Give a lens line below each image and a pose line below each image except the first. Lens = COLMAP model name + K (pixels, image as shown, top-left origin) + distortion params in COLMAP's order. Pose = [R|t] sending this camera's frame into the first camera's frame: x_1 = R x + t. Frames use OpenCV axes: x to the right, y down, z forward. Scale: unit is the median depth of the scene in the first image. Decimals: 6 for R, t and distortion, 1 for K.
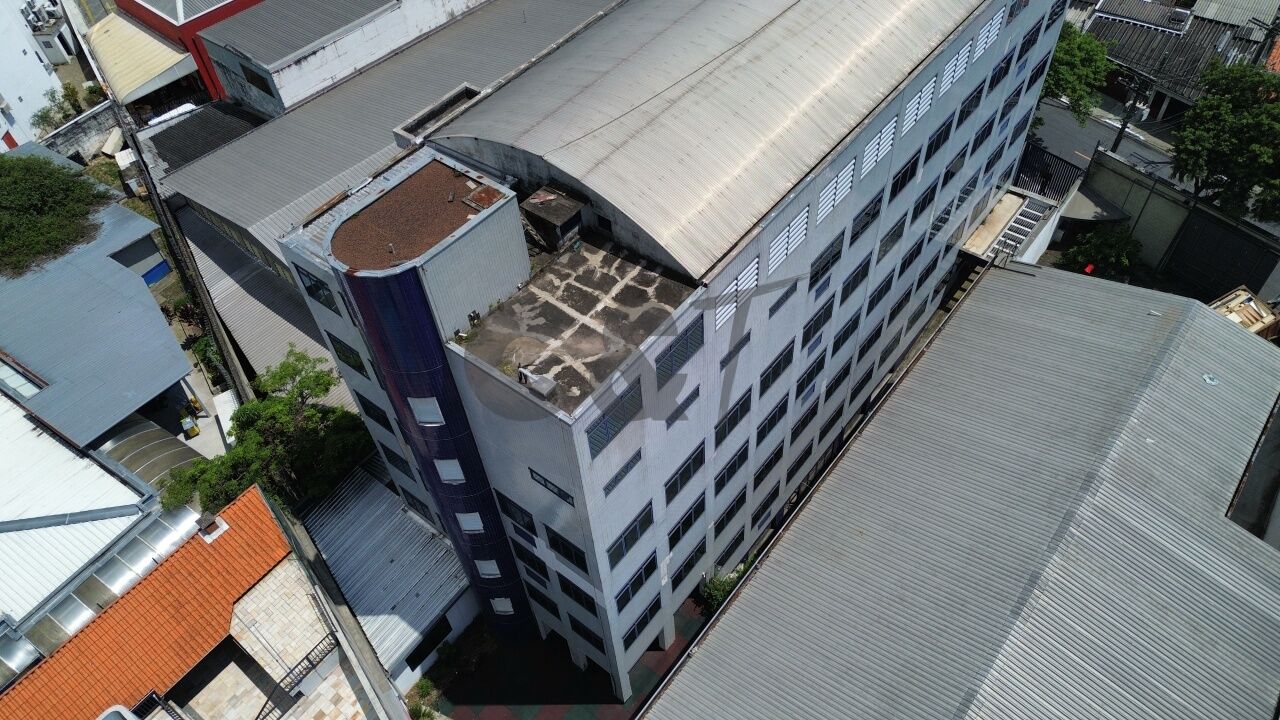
lens RADIAL K [[915.9, 0, 642.8], [0, 915.9, 351.4], [0, 0, 1]] dist [0.044110, -0.026736]
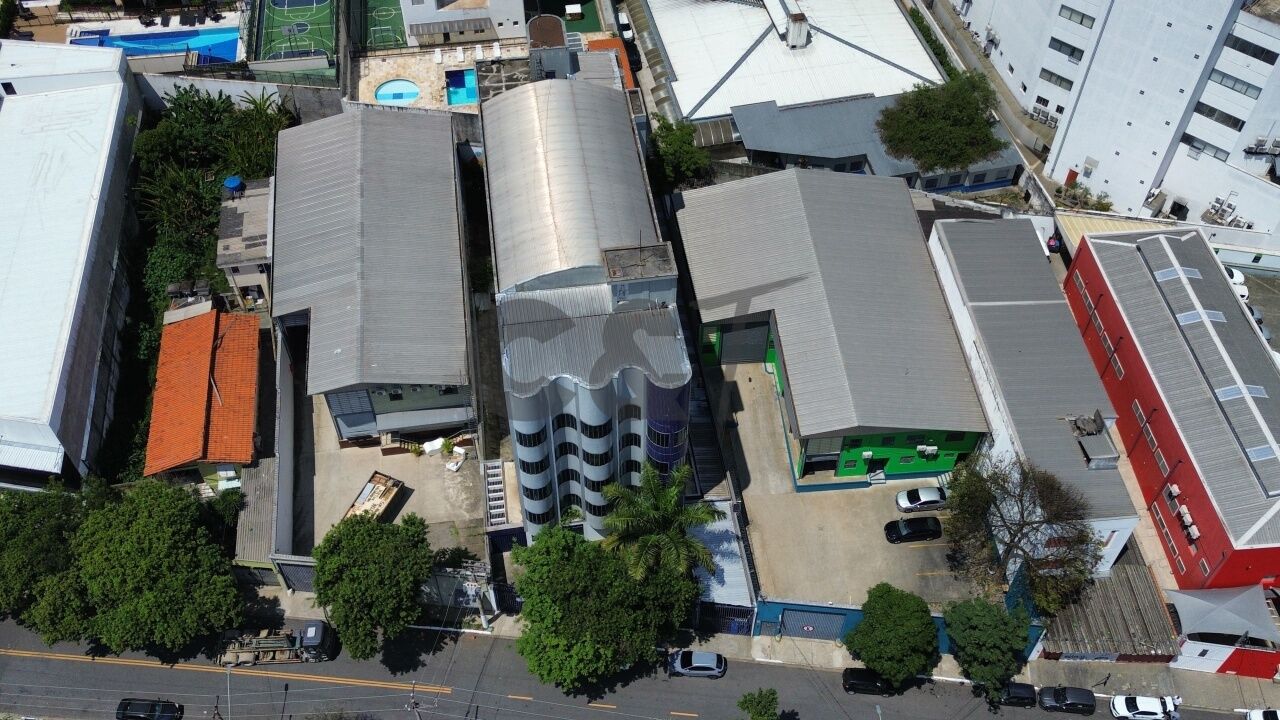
lens RADIAL K [[1194.8, 0, 641.0], [0, 1194.8, 350.9], [0, 0, 1]] dist [0.039266, 0.000000]
pose [[-0.688427, 0.584528, -0.429412, 1.335302], [-0.519515, 0.015748, 0.854316, -2.646661], [0.506134, 0.811221, 0.292830, 0.604560]]
